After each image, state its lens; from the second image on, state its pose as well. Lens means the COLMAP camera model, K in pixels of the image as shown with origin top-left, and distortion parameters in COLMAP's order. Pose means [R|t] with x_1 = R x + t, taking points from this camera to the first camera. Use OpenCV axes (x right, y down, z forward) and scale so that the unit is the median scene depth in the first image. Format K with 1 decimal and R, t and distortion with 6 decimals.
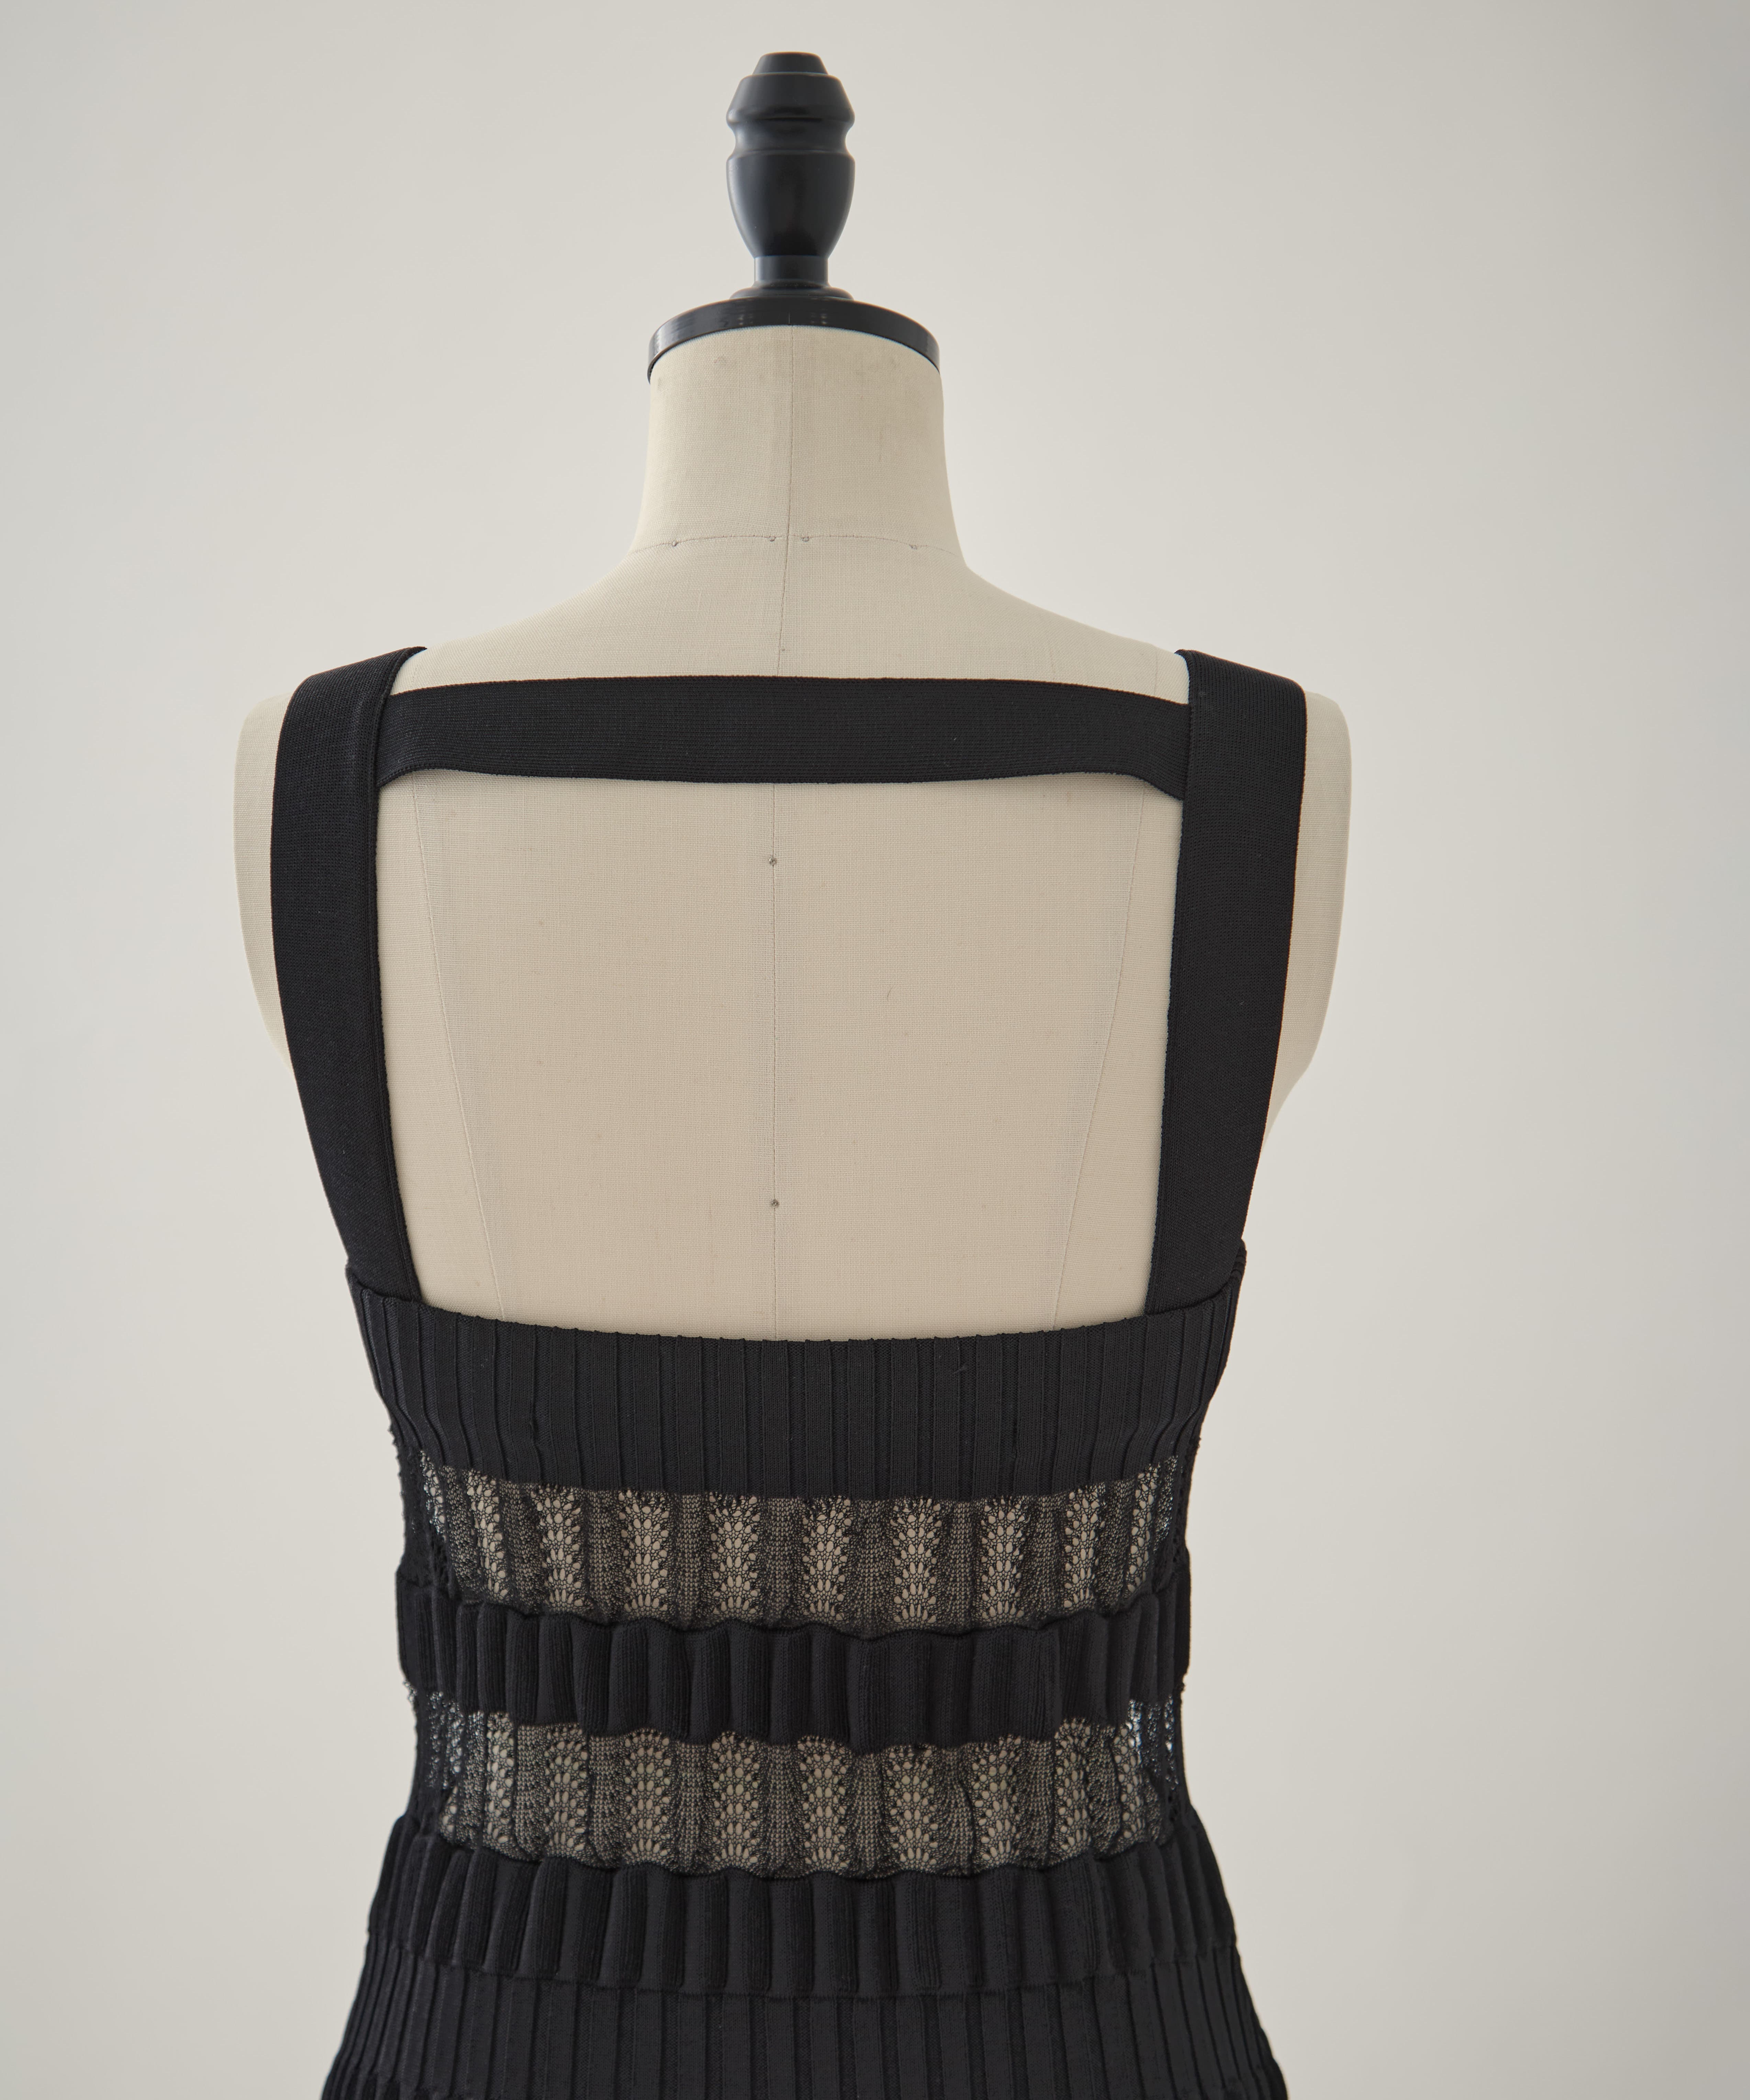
lens RADIAL K [[3714.1, 0, 882.1], [0, 3714.1, 1045.1], [0, 0, 1]] dist [-0.071167, 0.000000]
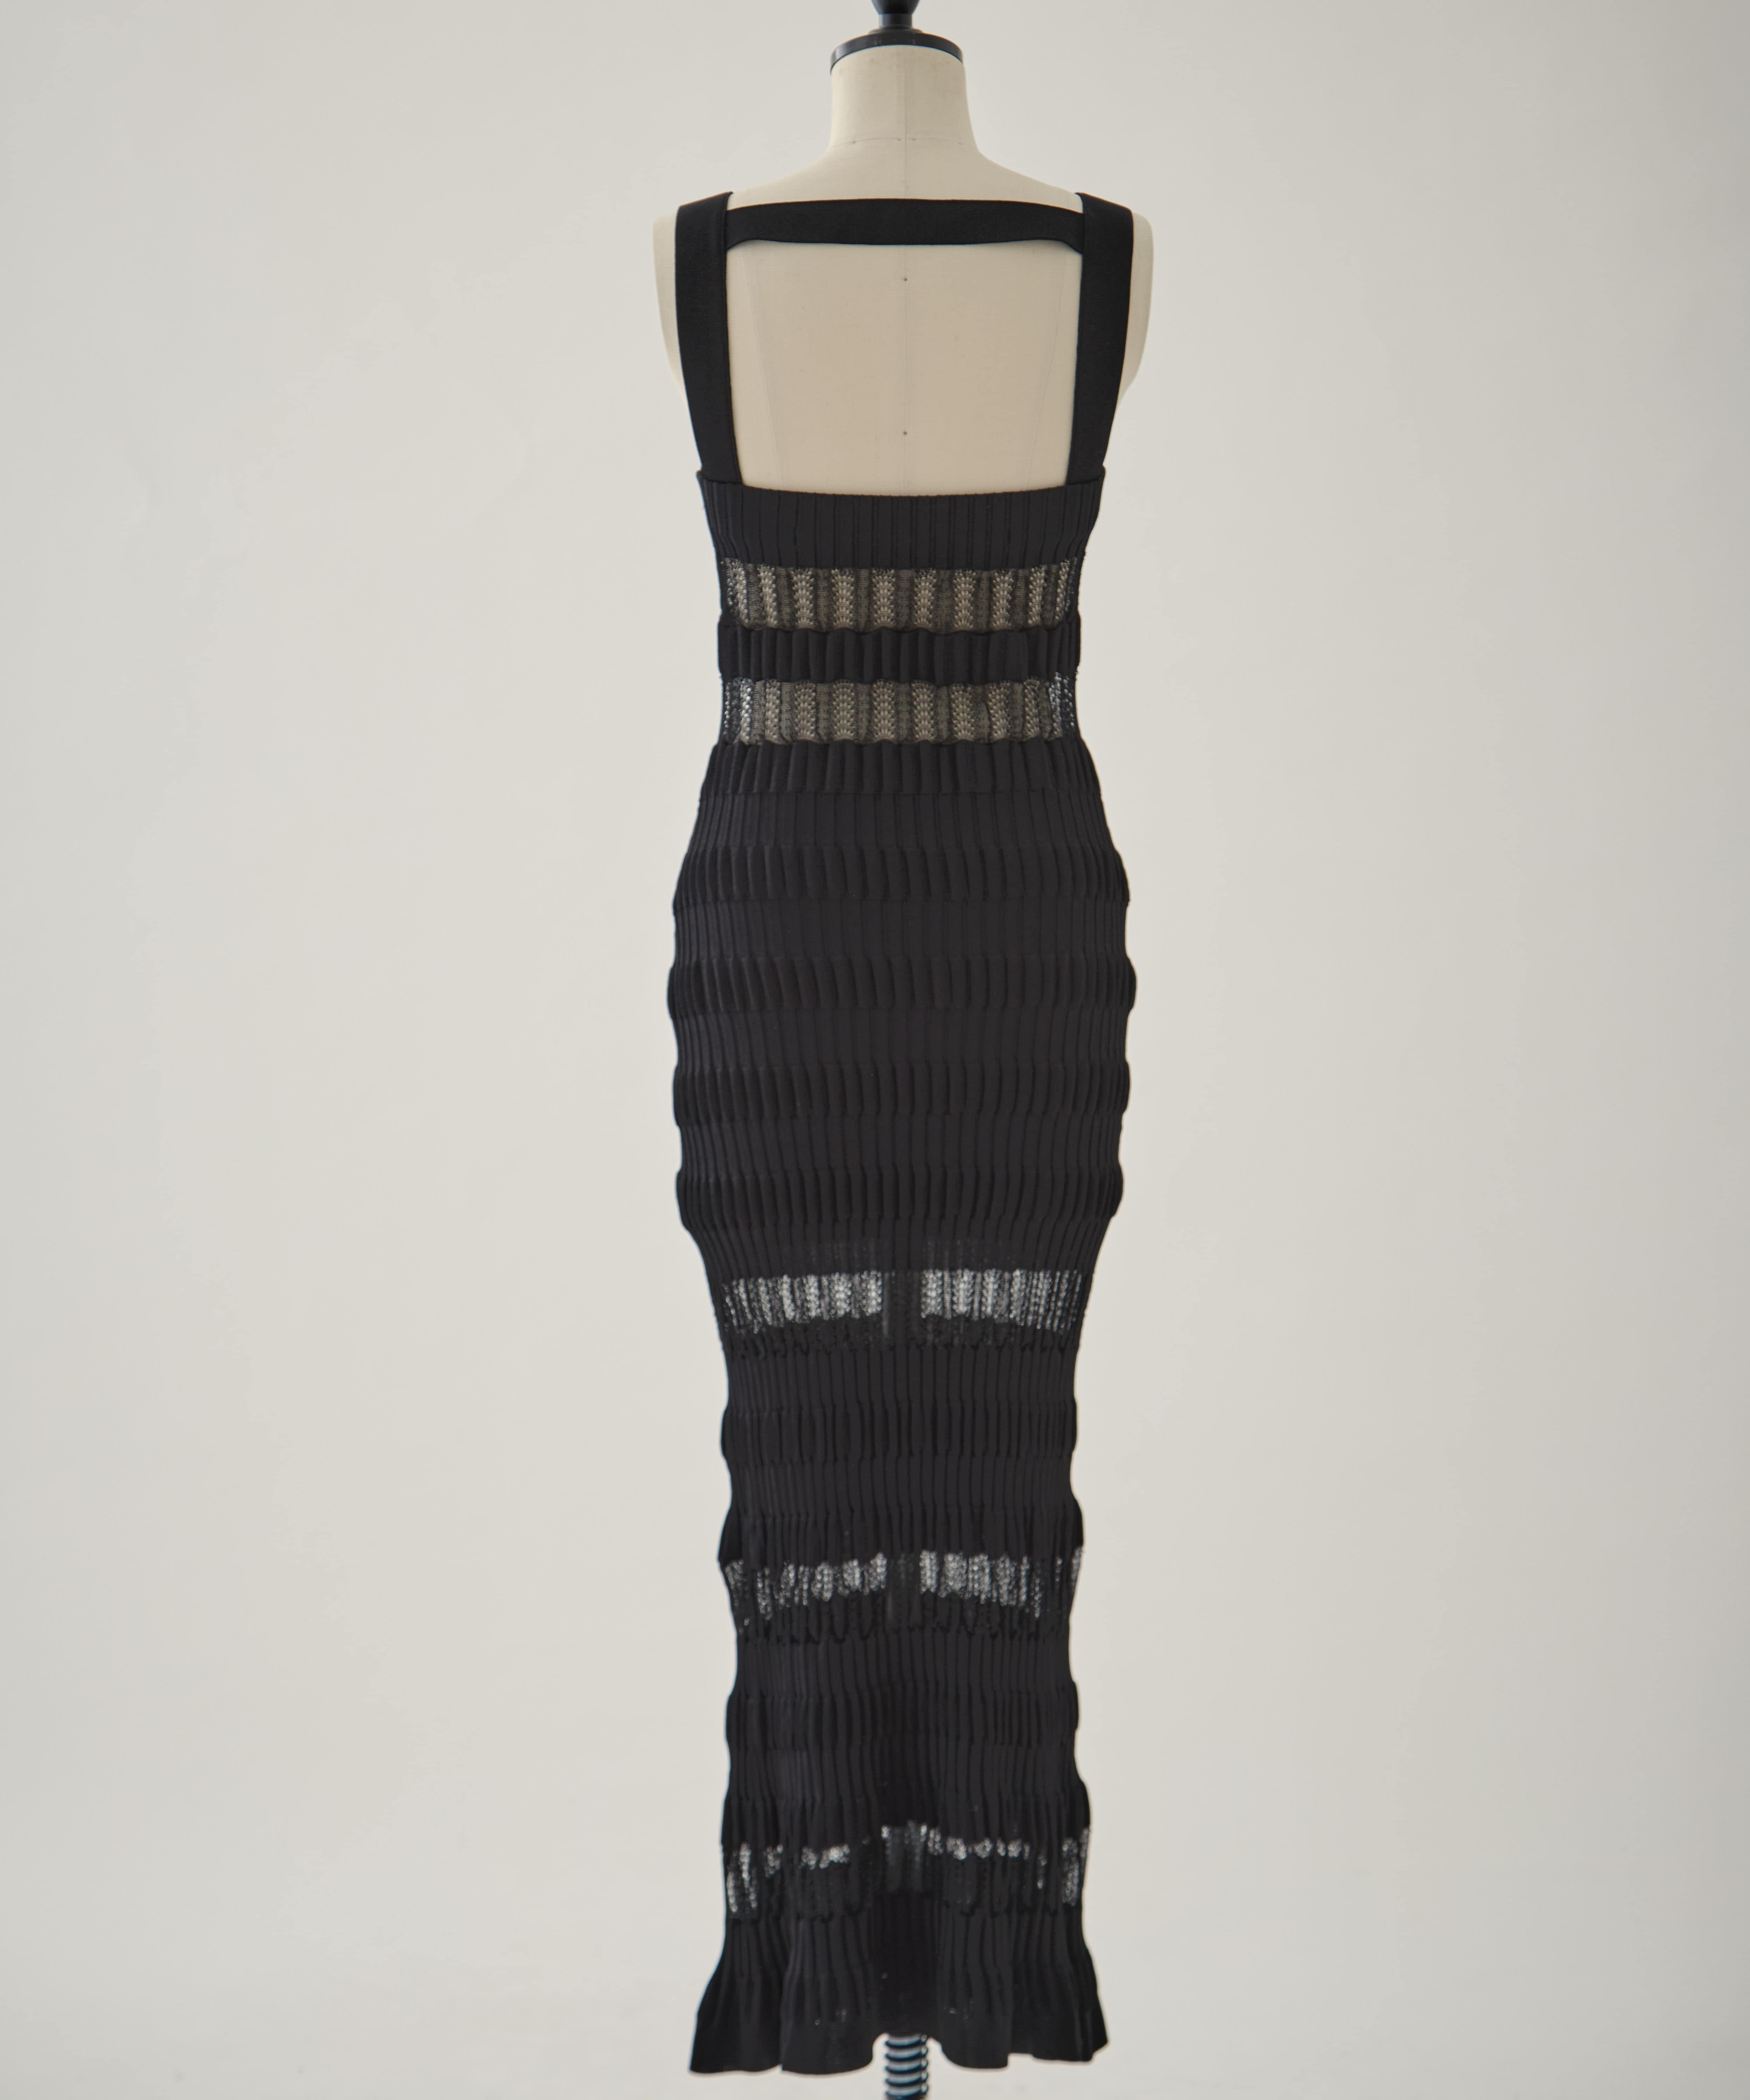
lens RADIAL K [[3713.9, 0, 873.5], [0, 3713.9, 1053.3], [0, 0, 1]] dist [-0.071167, 0.000000]
pose [[0.995548, -0.017792, 0.092567, -0.257336], [0.012391, 0.998205, 0.058598, 0.279803], [-0.093443, -0.057190, 0.993981, -1.237594]]
